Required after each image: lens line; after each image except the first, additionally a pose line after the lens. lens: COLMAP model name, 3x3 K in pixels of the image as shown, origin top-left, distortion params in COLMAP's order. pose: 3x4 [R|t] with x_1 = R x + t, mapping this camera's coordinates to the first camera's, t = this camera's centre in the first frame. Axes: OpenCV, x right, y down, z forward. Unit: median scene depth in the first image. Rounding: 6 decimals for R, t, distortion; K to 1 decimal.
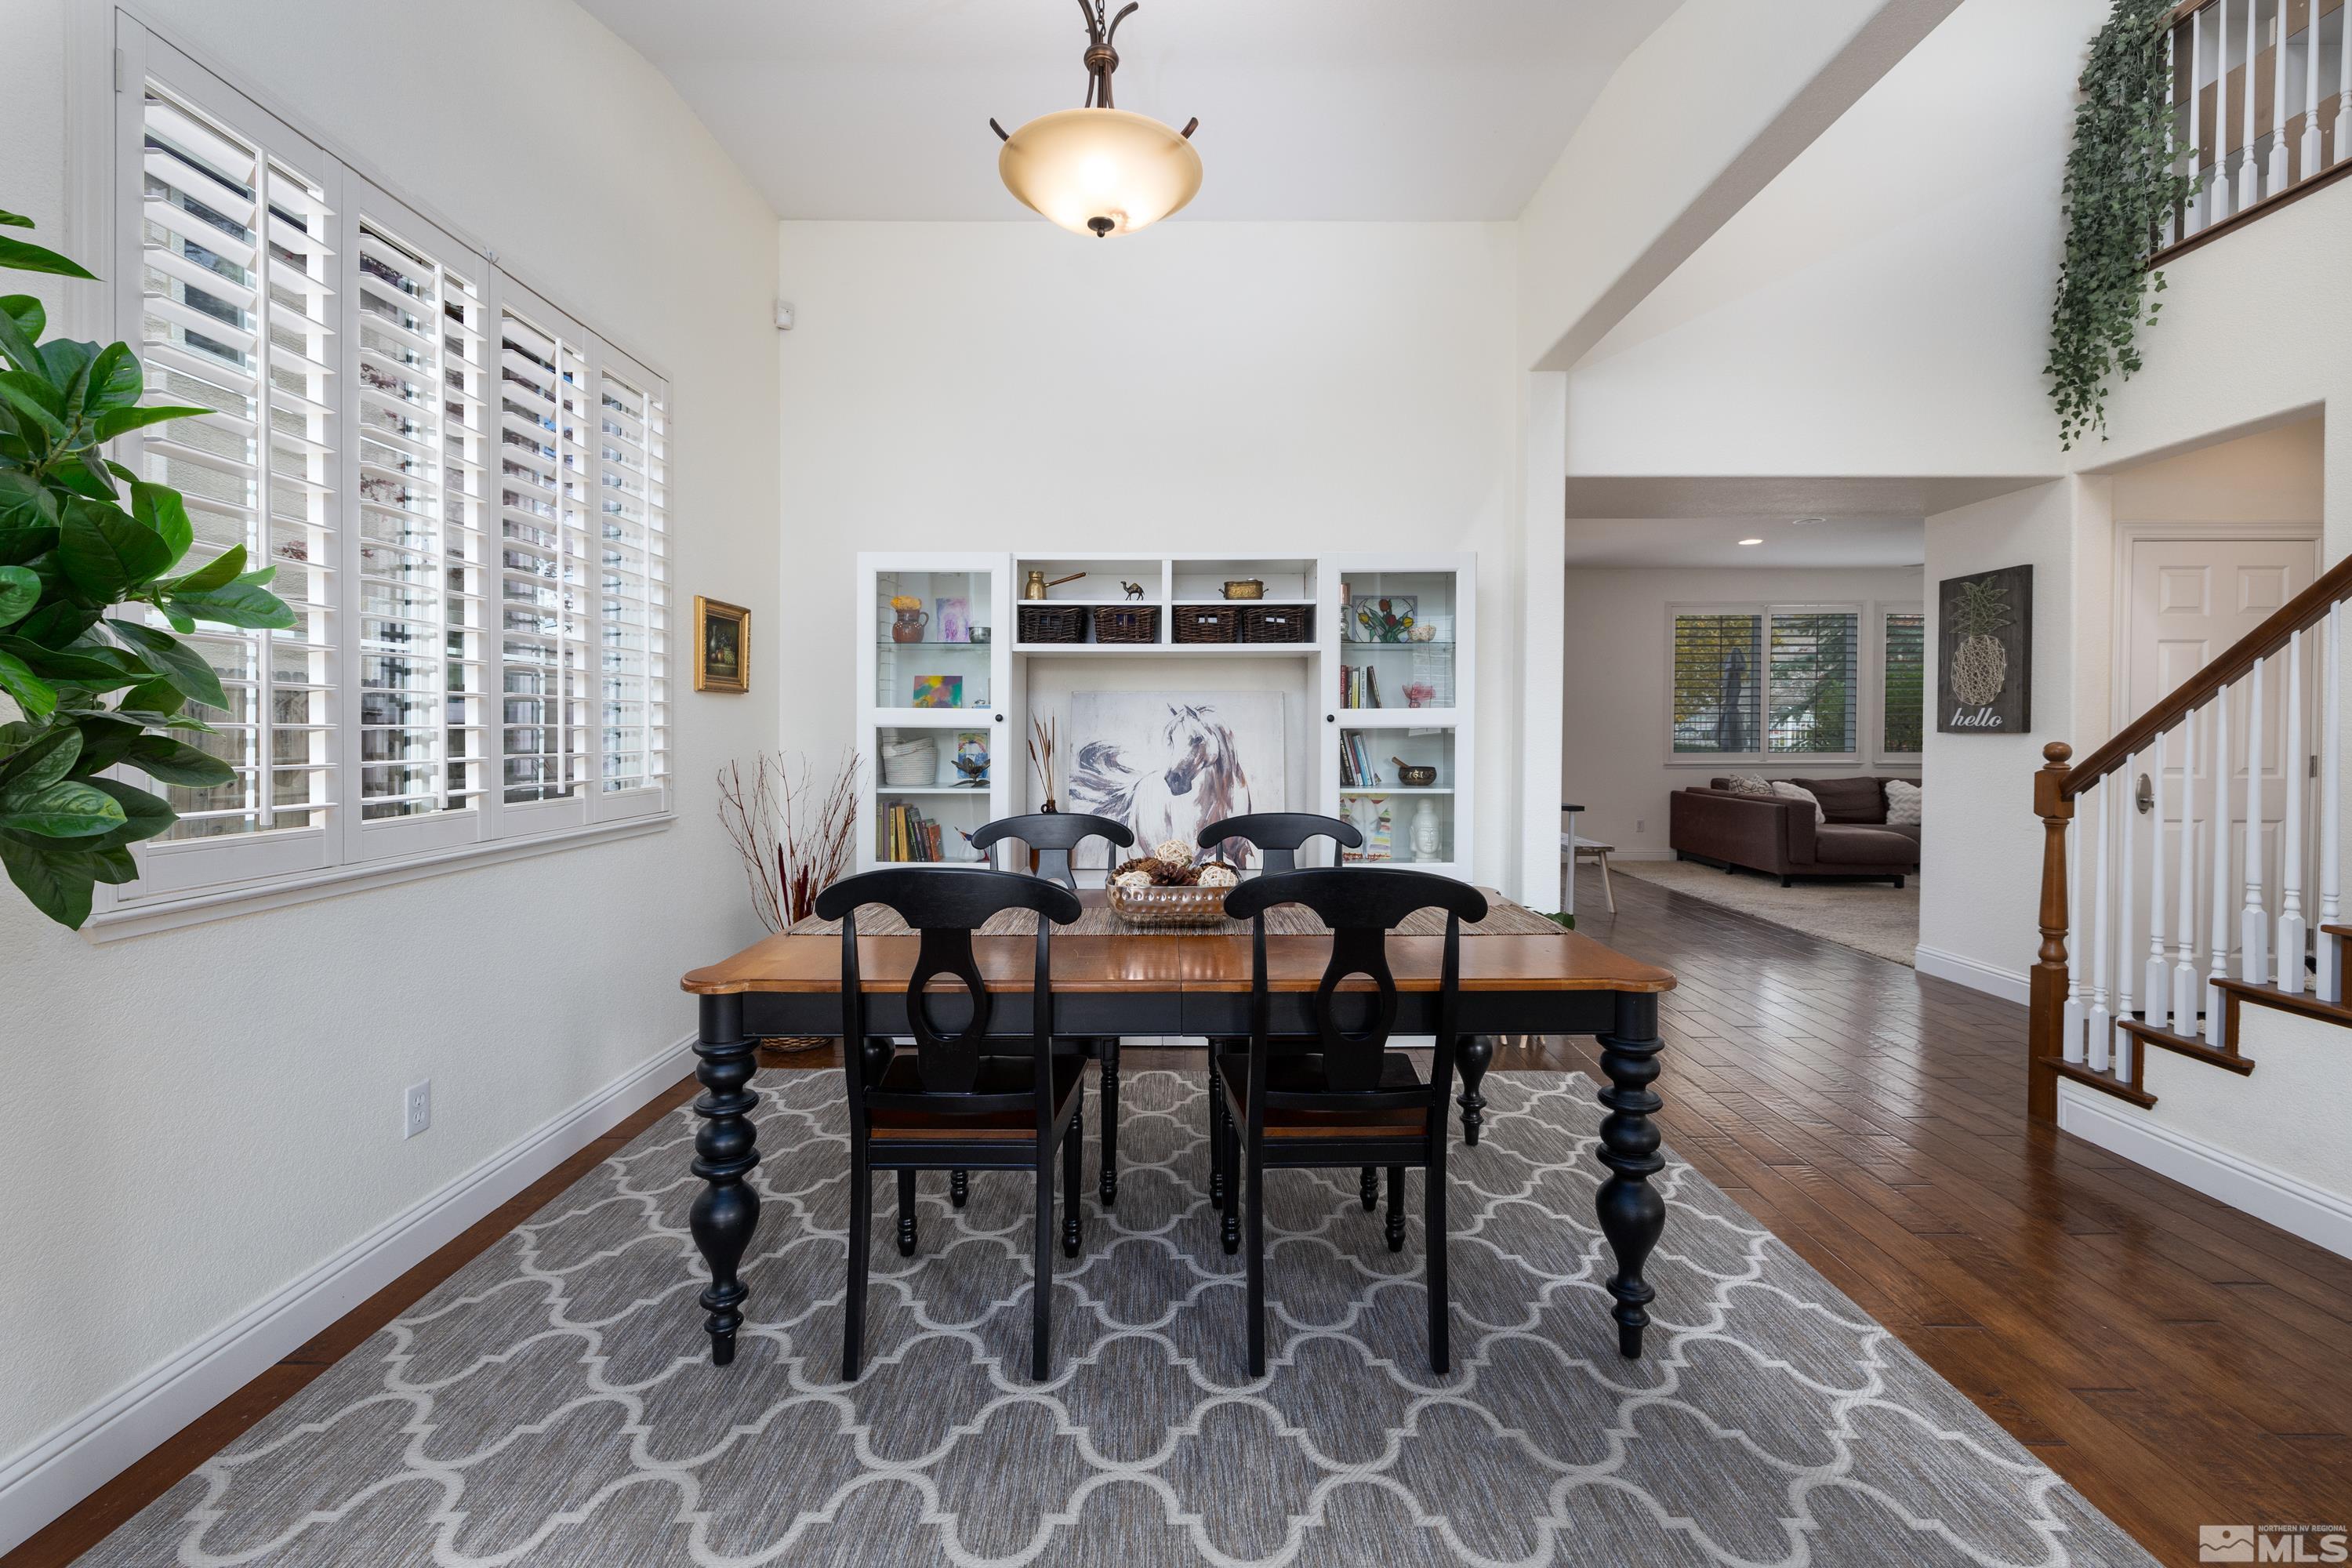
lens RADIAL K [[1000.7, 0, 1131.4], [0, 1000.7, 758.5], [0, 0, 1]] dist [-0.001008, 0.000251]
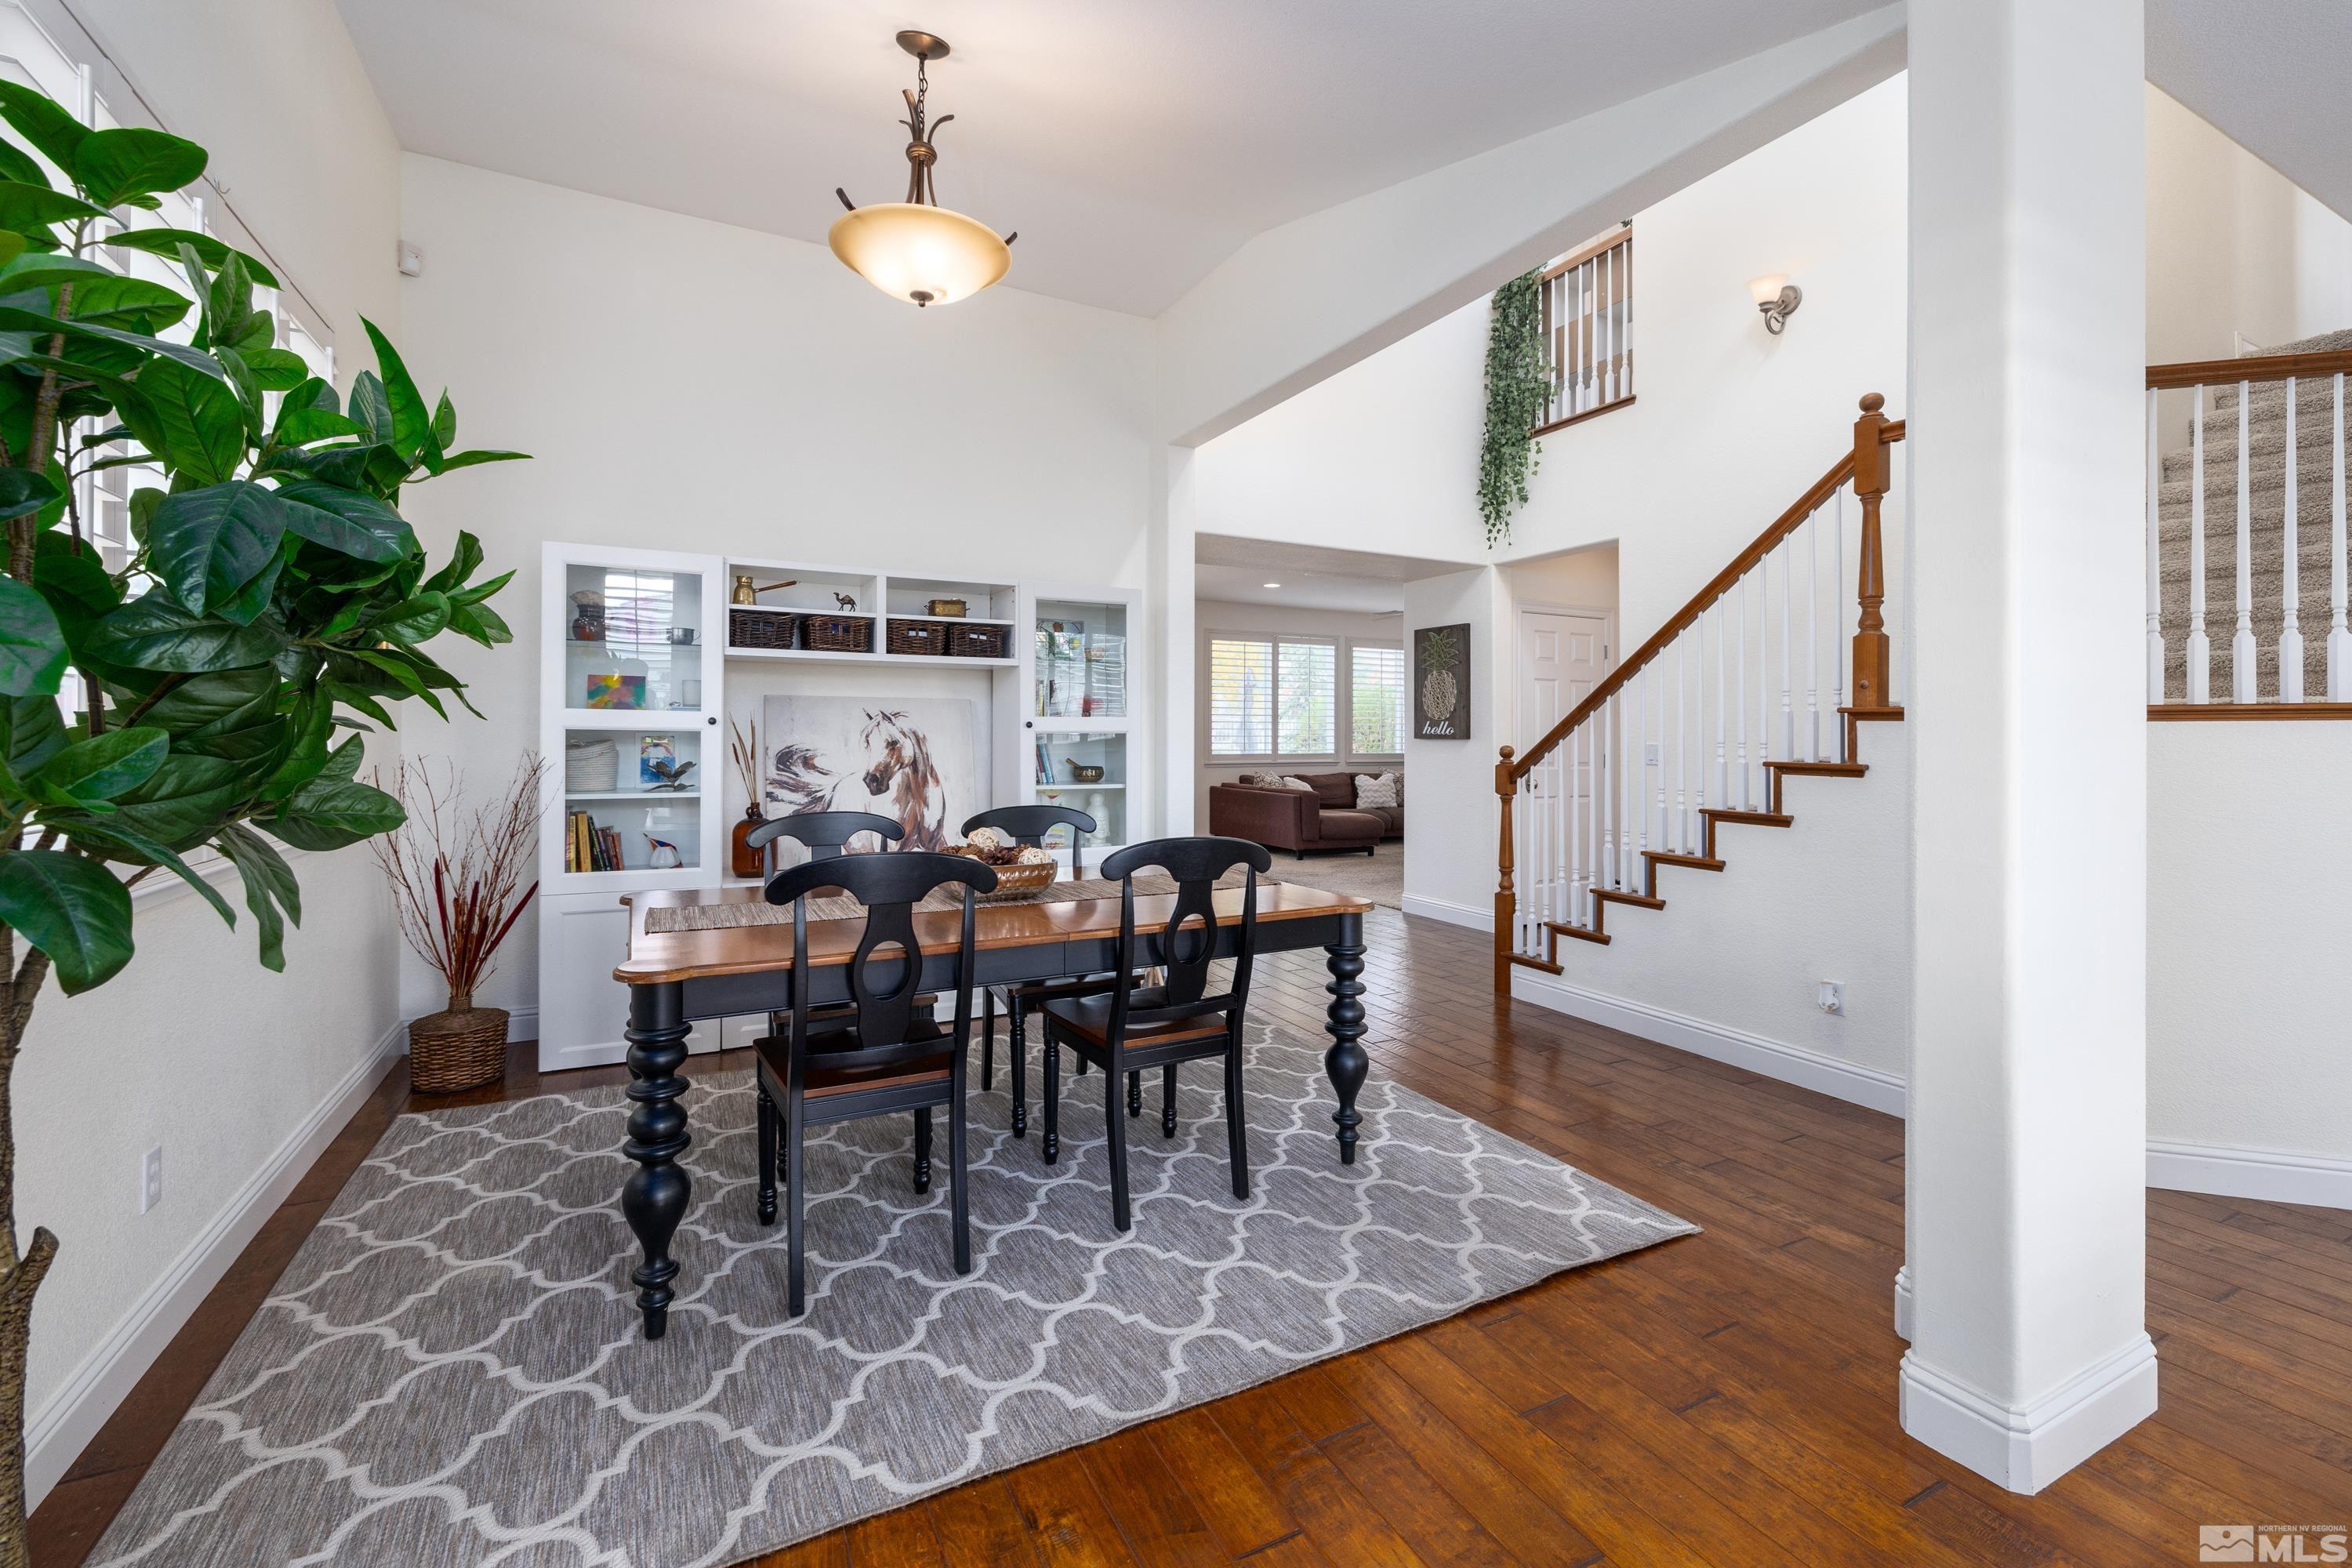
lens RADIAL K [[1000.7, 0, 1149.8], [0, 1000.7, 746.0], [0, 0, 1]] dist [-0.001008, 0.000251]
pose [[0.888034, 0.000201, 0.459778, -0.306302], [0.006972, 0.999879, -0.013902, 0.001922], [-0.459726, 0.015551, 0.887925, -0.127192]]
